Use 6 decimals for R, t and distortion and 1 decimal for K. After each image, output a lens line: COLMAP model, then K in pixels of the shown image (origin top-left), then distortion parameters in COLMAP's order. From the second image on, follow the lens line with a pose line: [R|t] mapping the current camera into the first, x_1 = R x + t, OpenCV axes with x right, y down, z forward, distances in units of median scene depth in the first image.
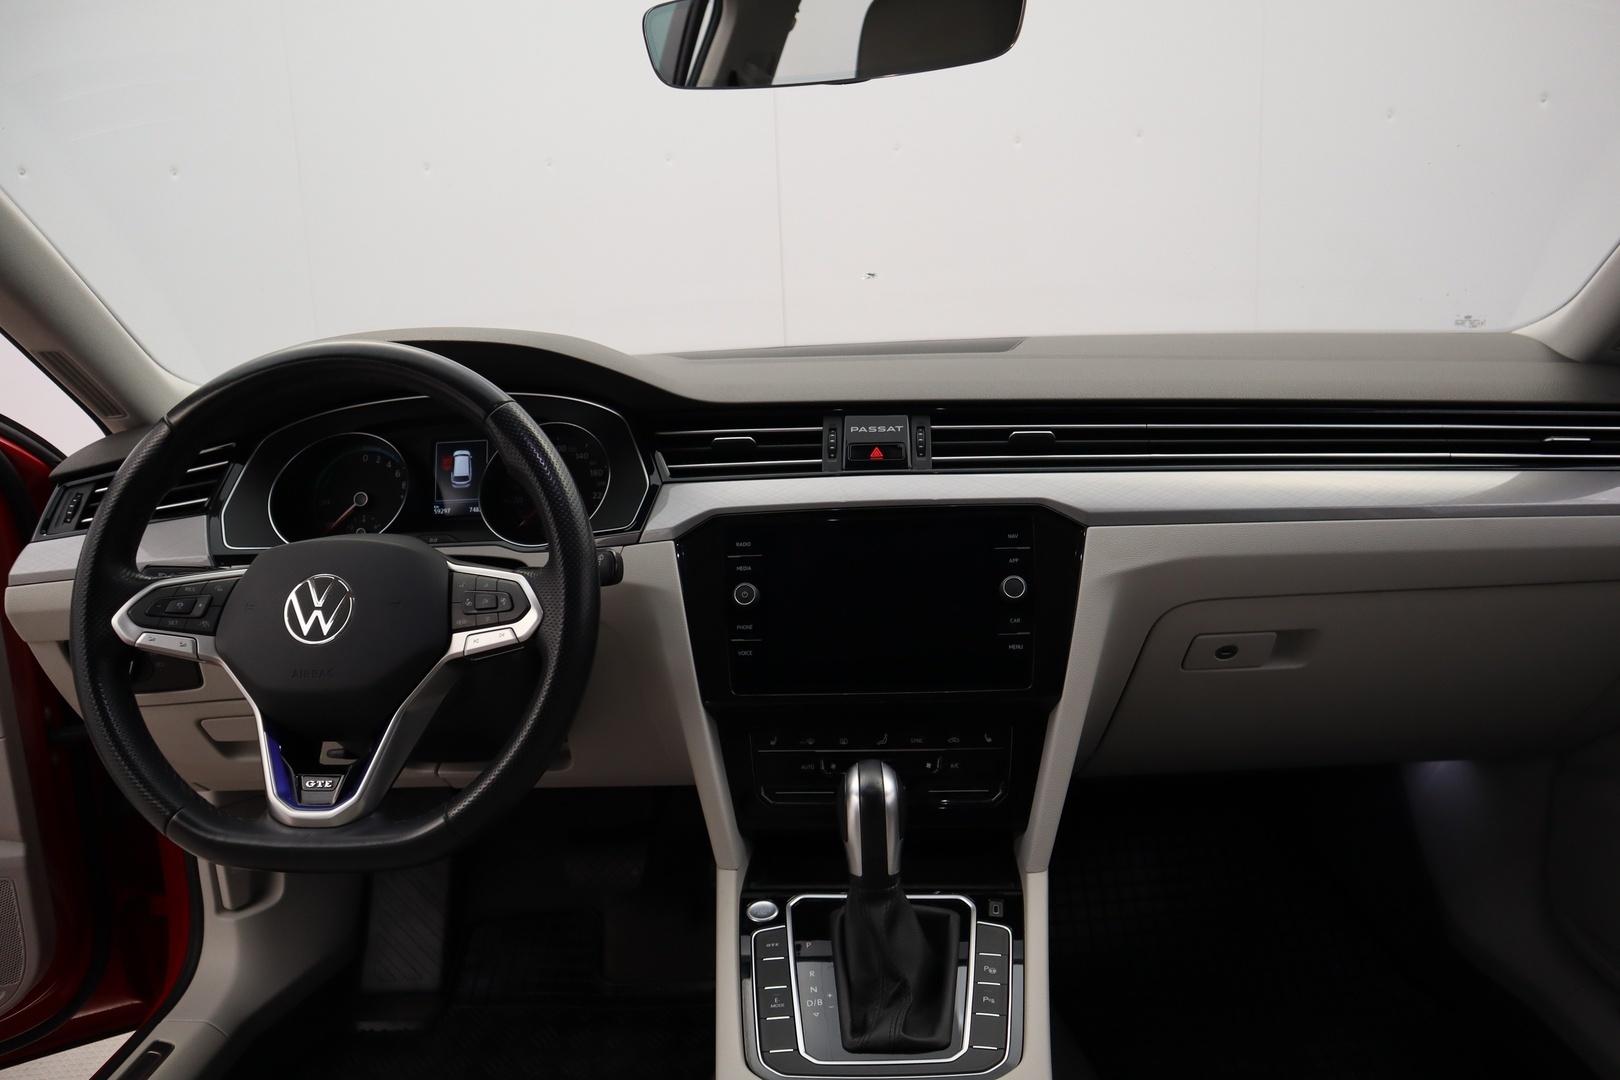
lens RADIAL K [[1131.0, 0, 802.3], [0, 1131.0, 543.3], [0, 0, 1]] dist [-0.121369, 0.113013]
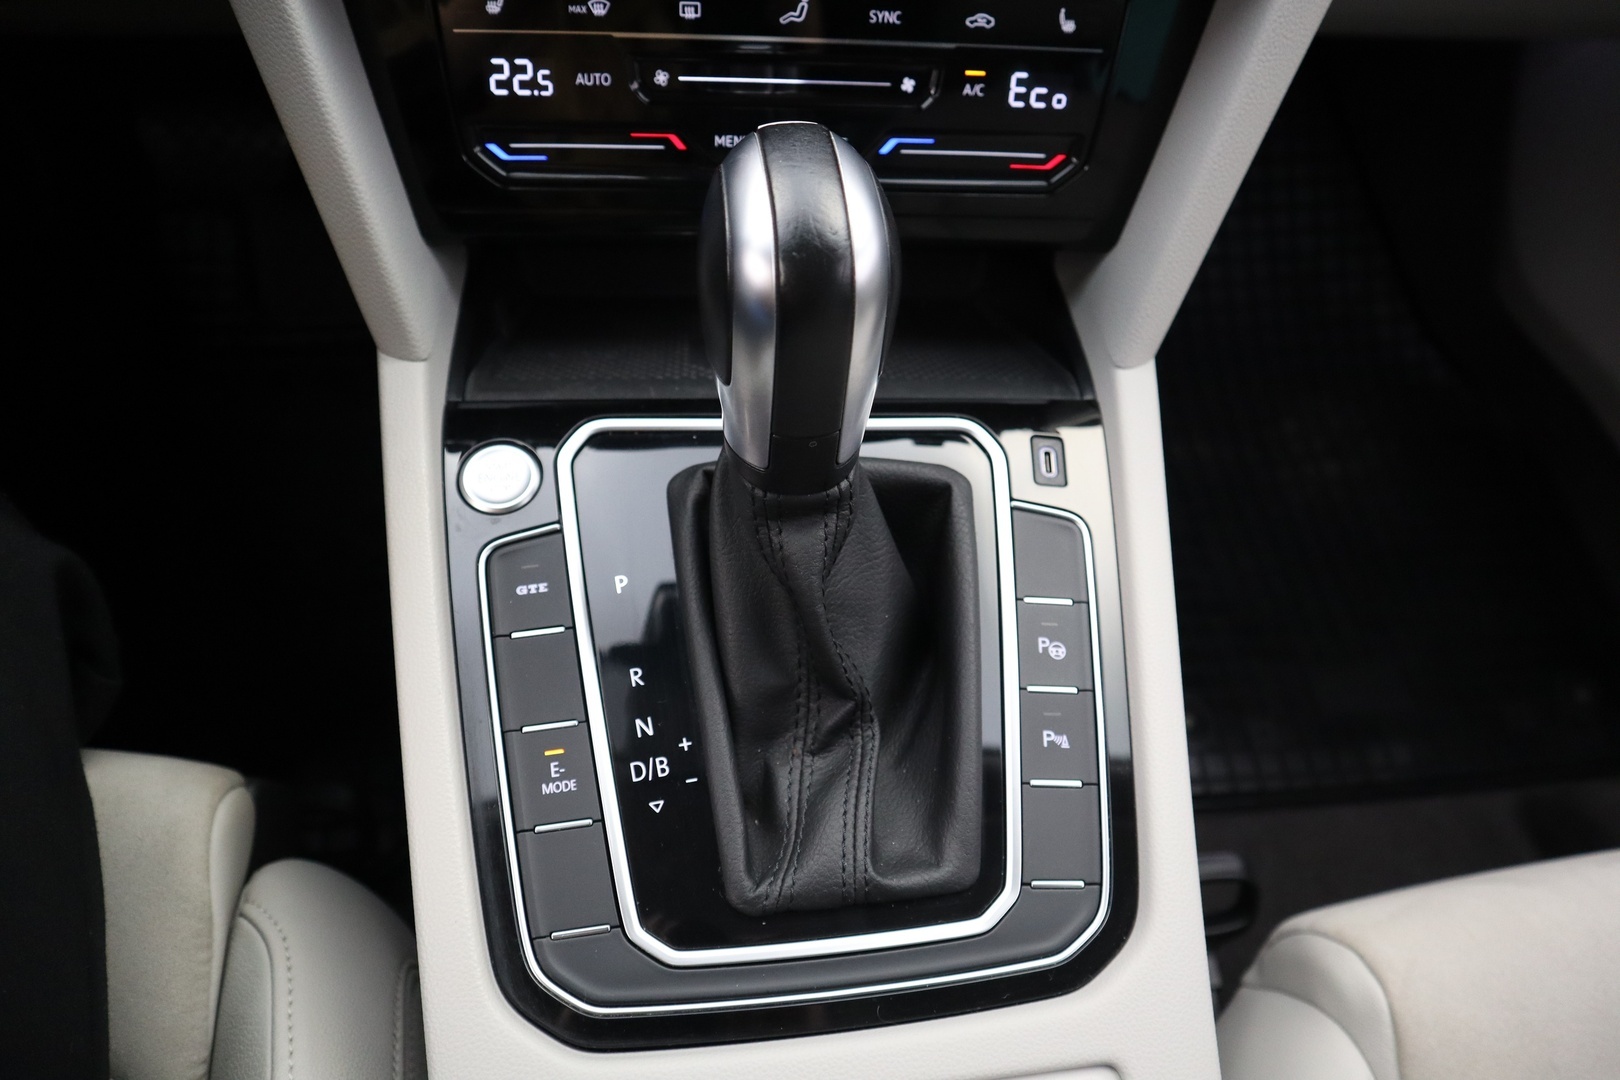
lens RADIAL K [[1131.0, 0, 802.3], [0, 1131.0, 543.3], [0, 0, 1]] dist [-0.121369, 0.113013]
pose [[0.979652, -0.059278, 0.191750, -0.006789], [-0.087628, 0.733193, 0.674351, 0.057137], [-0.180564, -0.677432, 0.713080, 0.619138]]
